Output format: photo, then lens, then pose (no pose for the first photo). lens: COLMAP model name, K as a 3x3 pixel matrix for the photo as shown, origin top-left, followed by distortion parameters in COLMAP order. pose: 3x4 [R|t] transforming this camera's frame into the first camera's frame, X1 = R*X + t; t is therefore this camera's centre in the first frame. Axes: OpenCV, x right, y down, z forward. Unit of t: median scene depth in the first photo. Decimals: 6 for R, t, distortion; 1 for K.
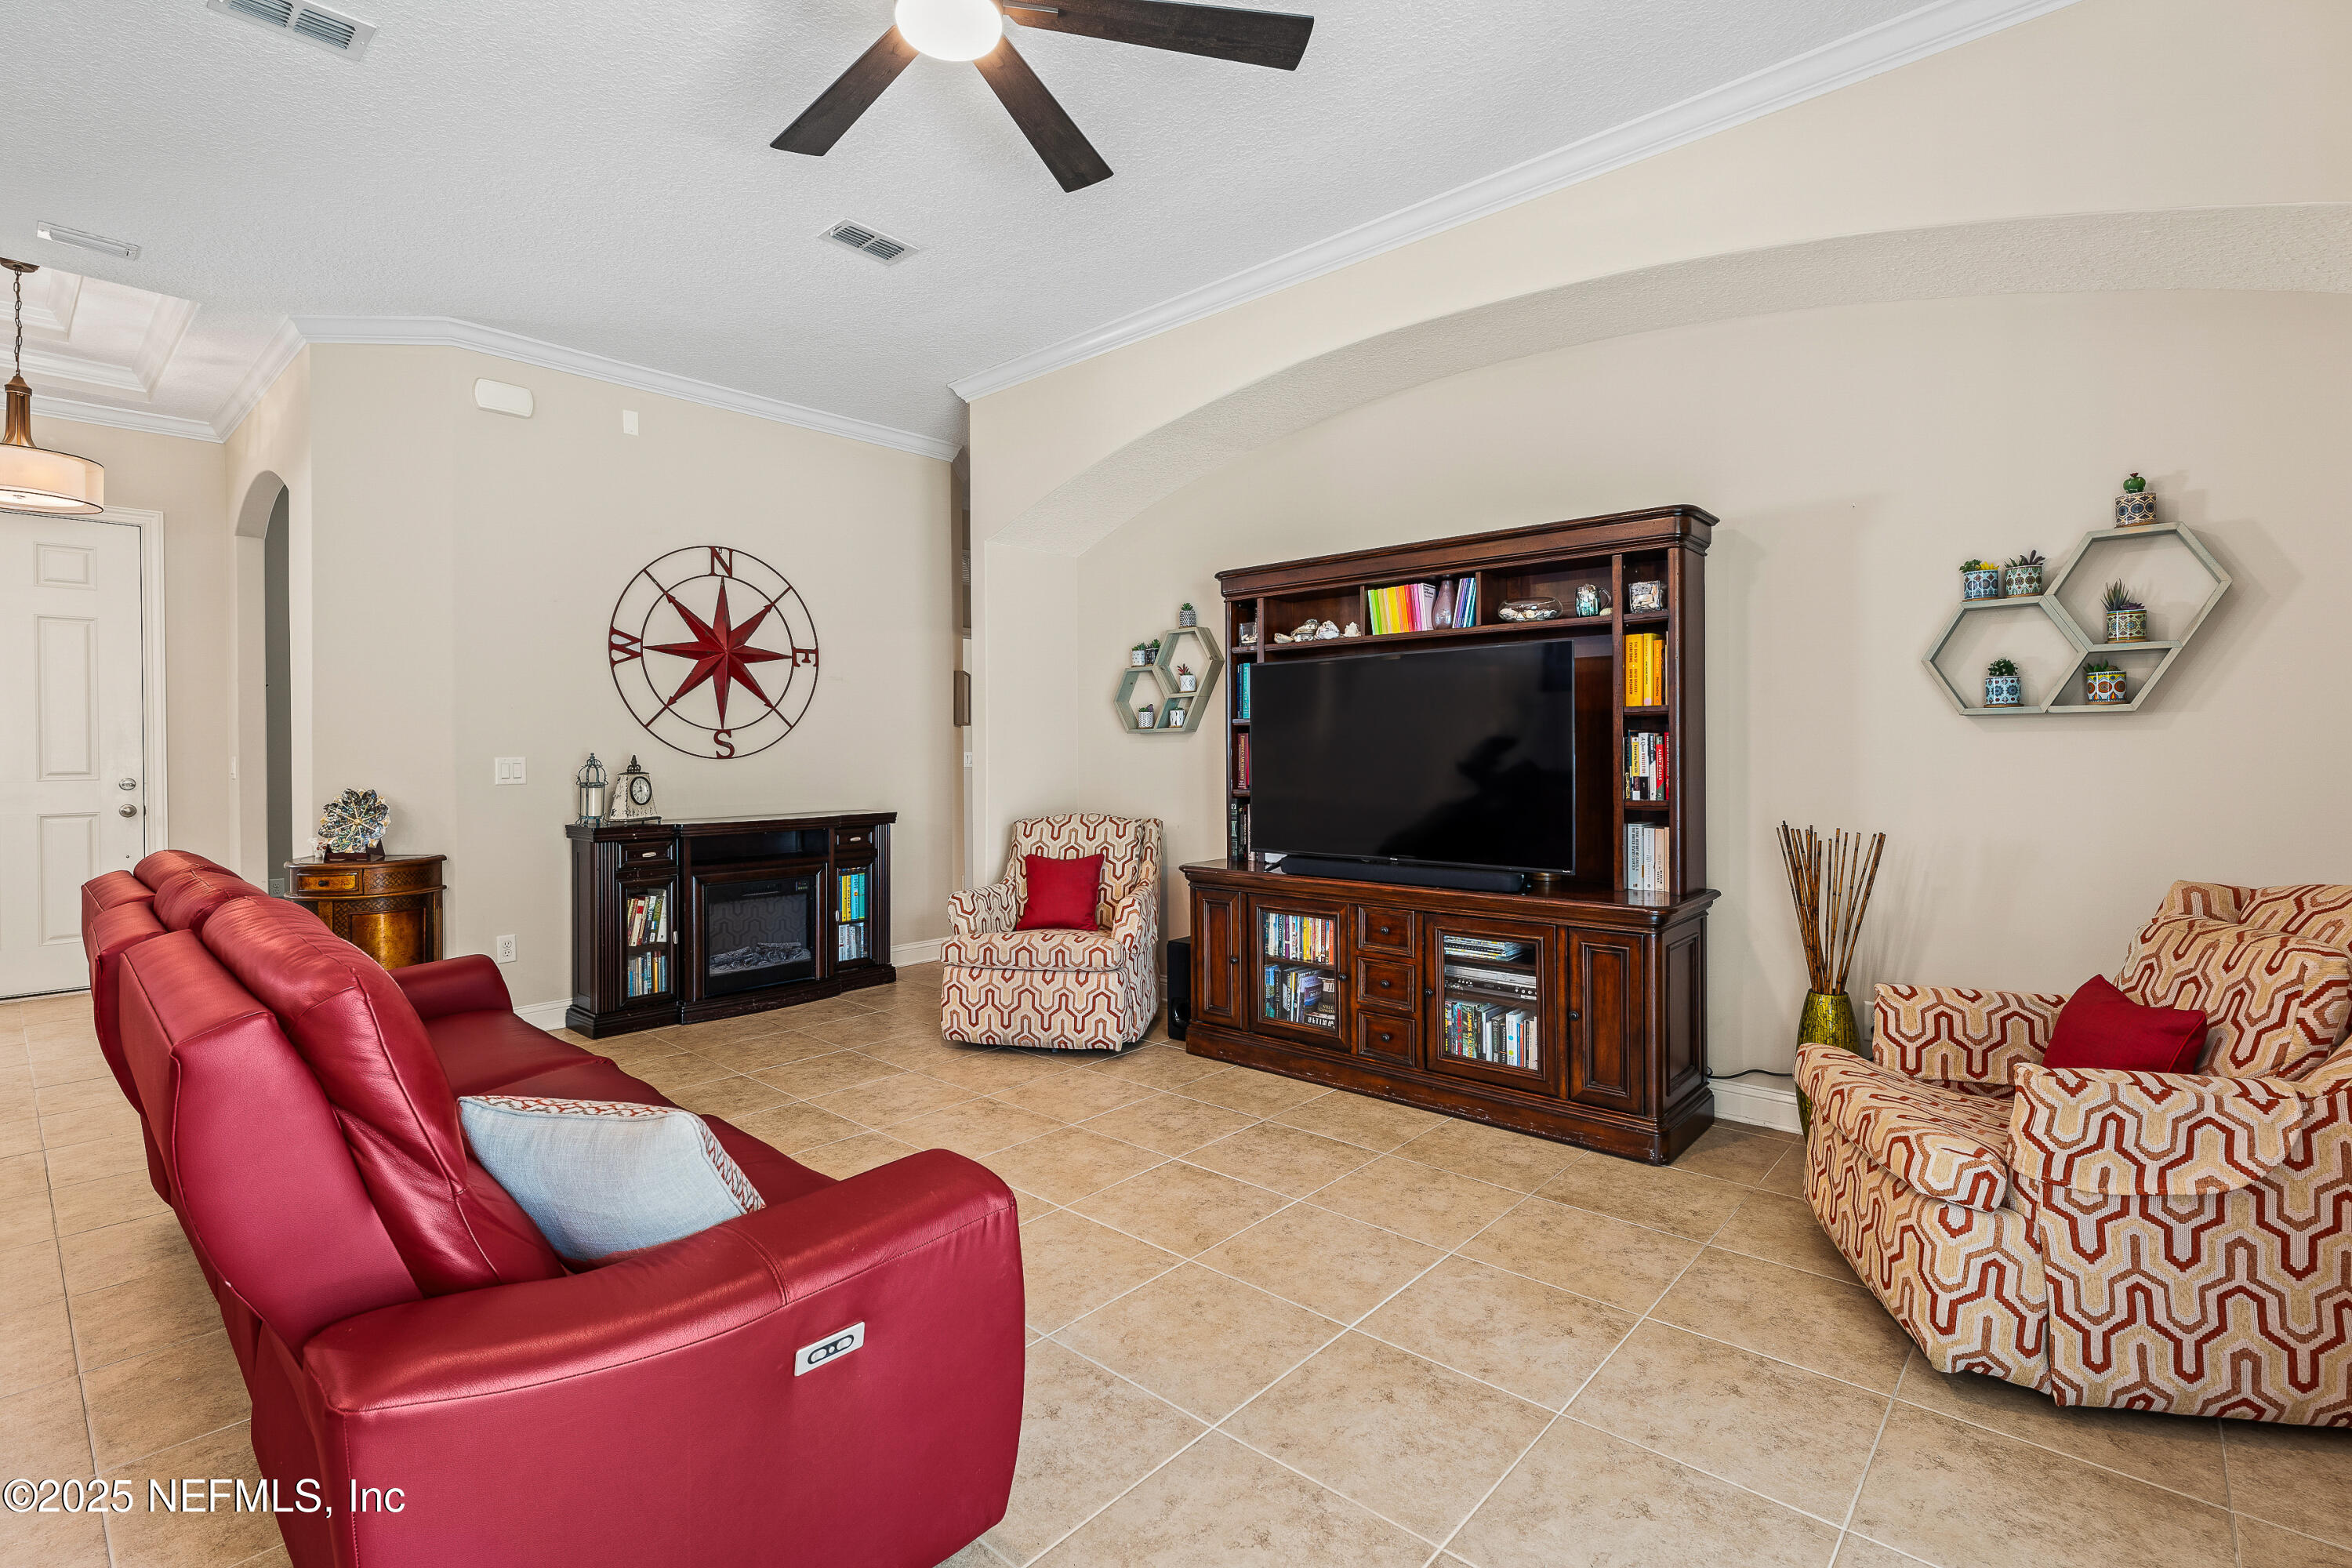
lens RADIAL K [[1069.4, 0, 1166.4], [0, 1069.4, 764.9], [0, 0, 1]] dist [-0.001511, 0.000080]
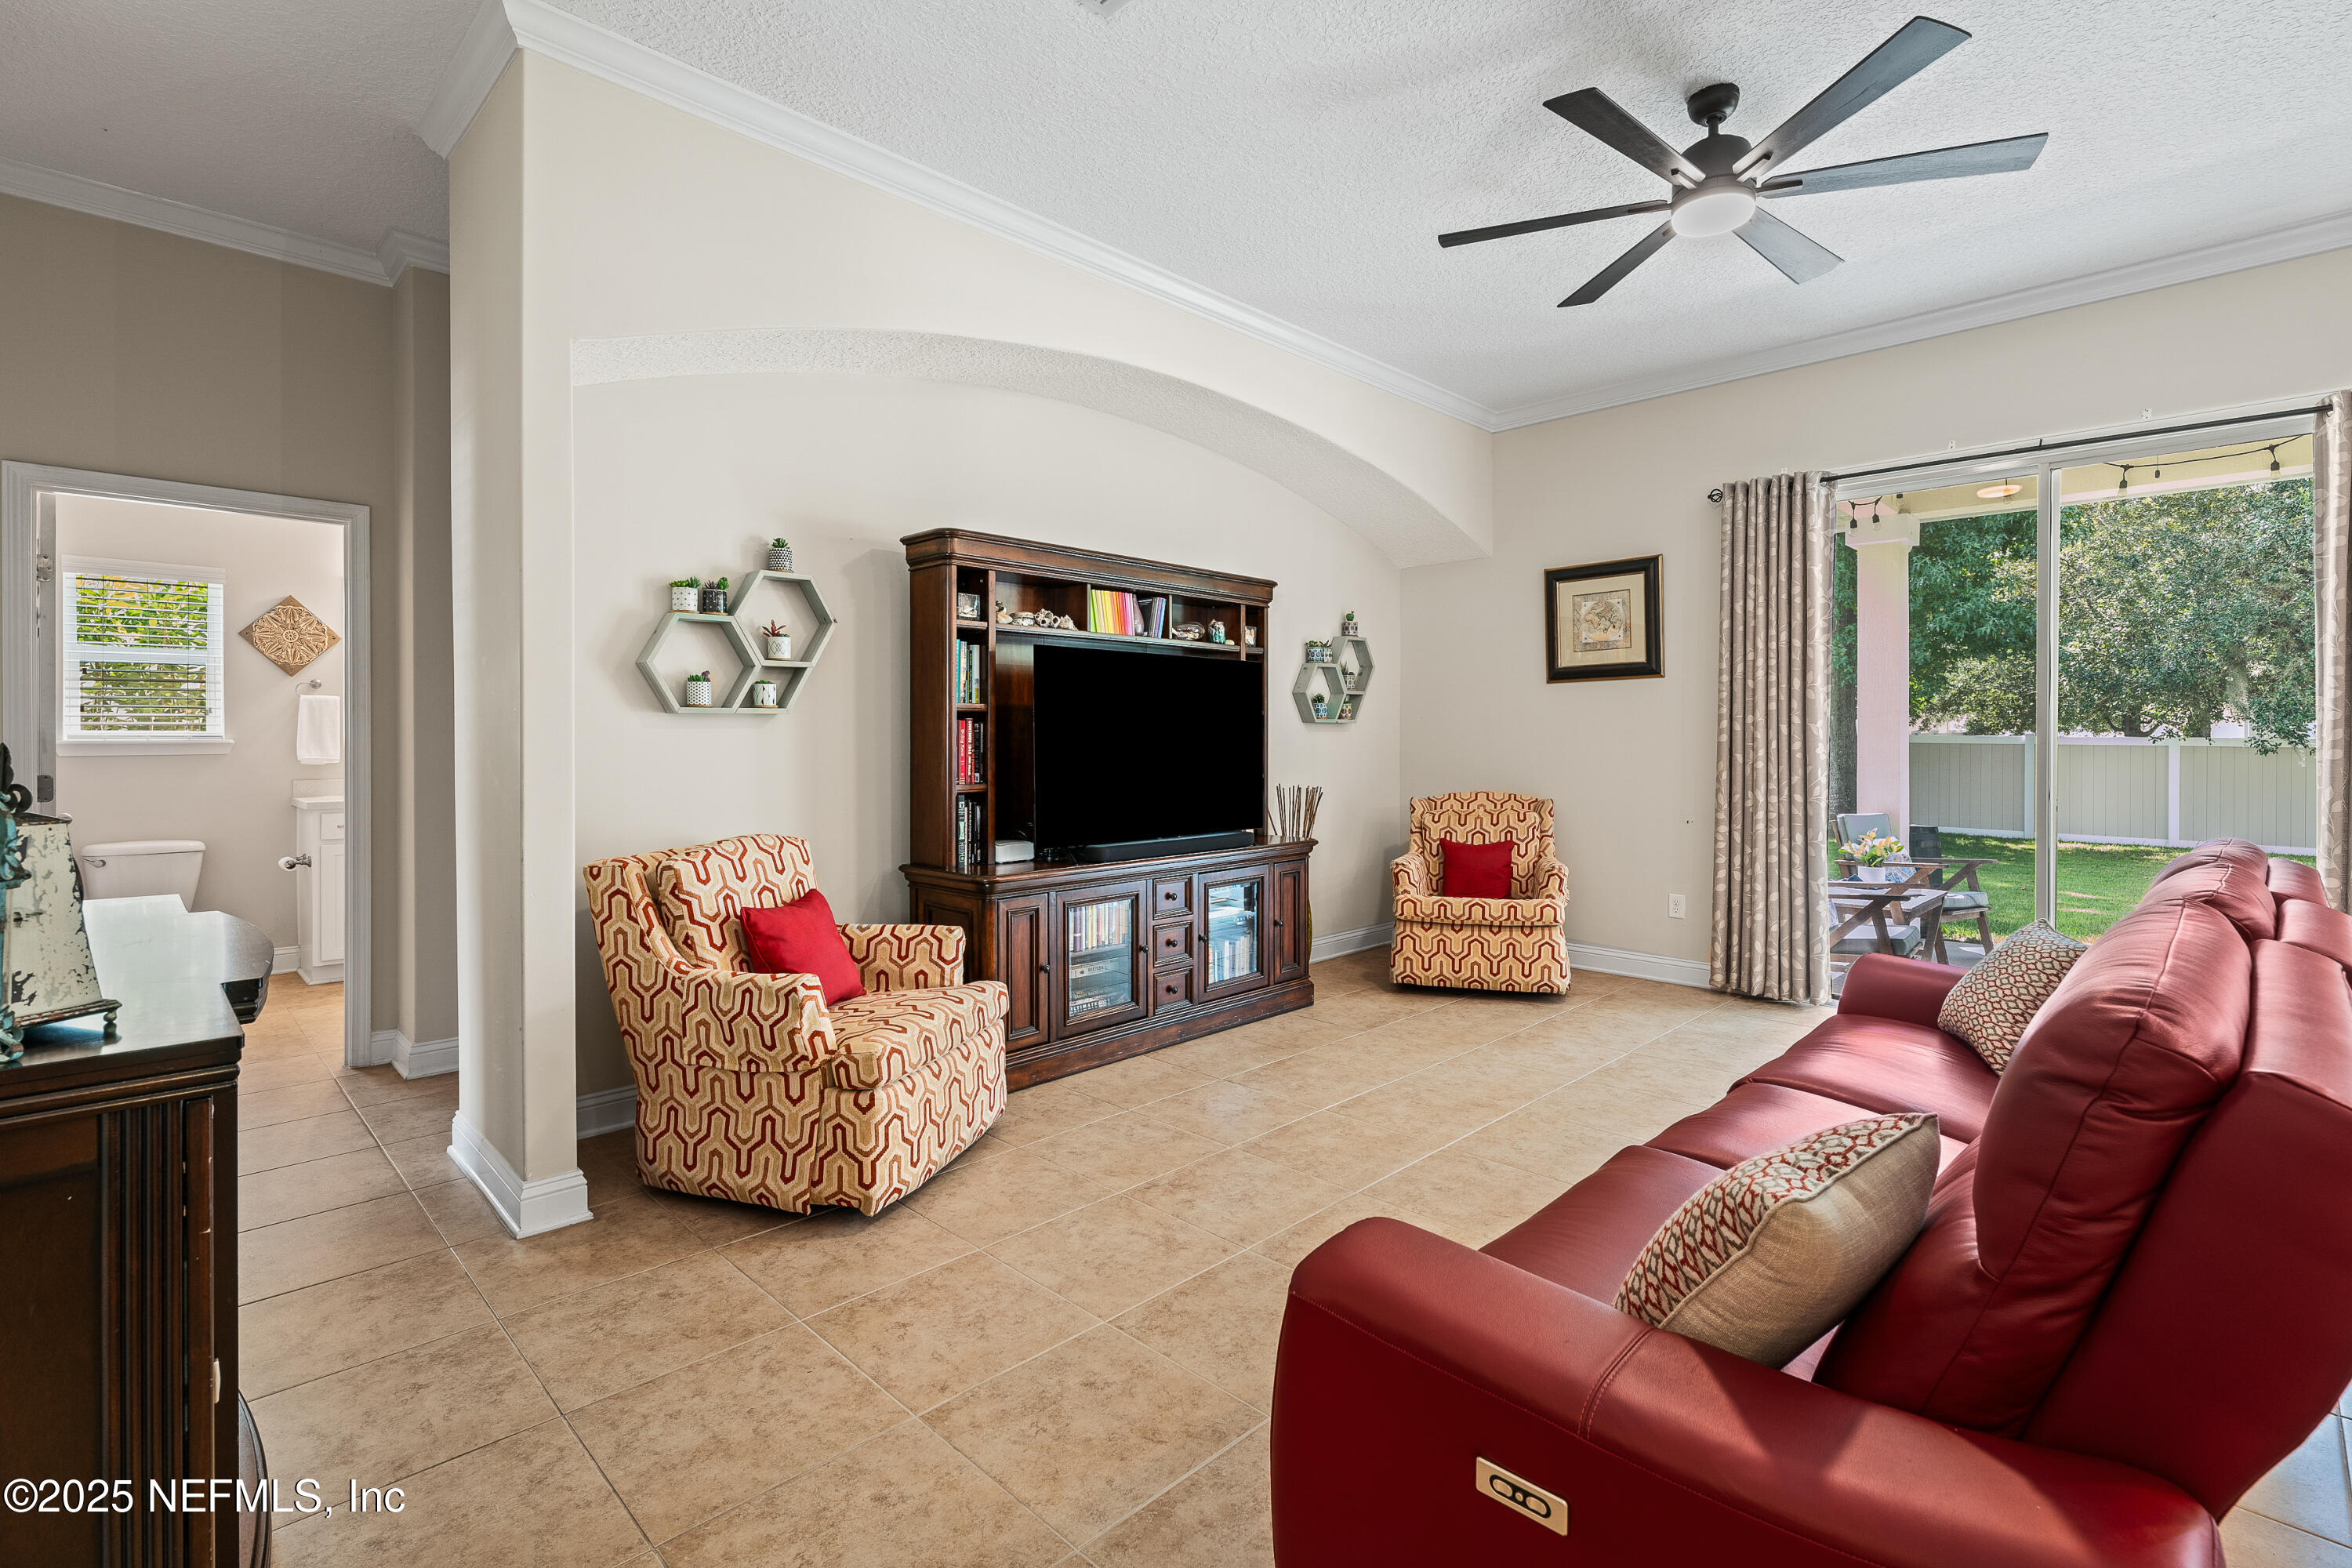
lens RADIAL K [[1069.4, 0, 1166.4], [0, 1069.4, 764.9], [0, 0, 1]] dist [-0.001511, 0.000080]
pose [[0.051589, -0.017103, 0.998522, -0.963918], [0.009871, 0.999813, 0.016616, -0.008732], [-0.998620, 0.008999, 0.051748, 0.962790]]
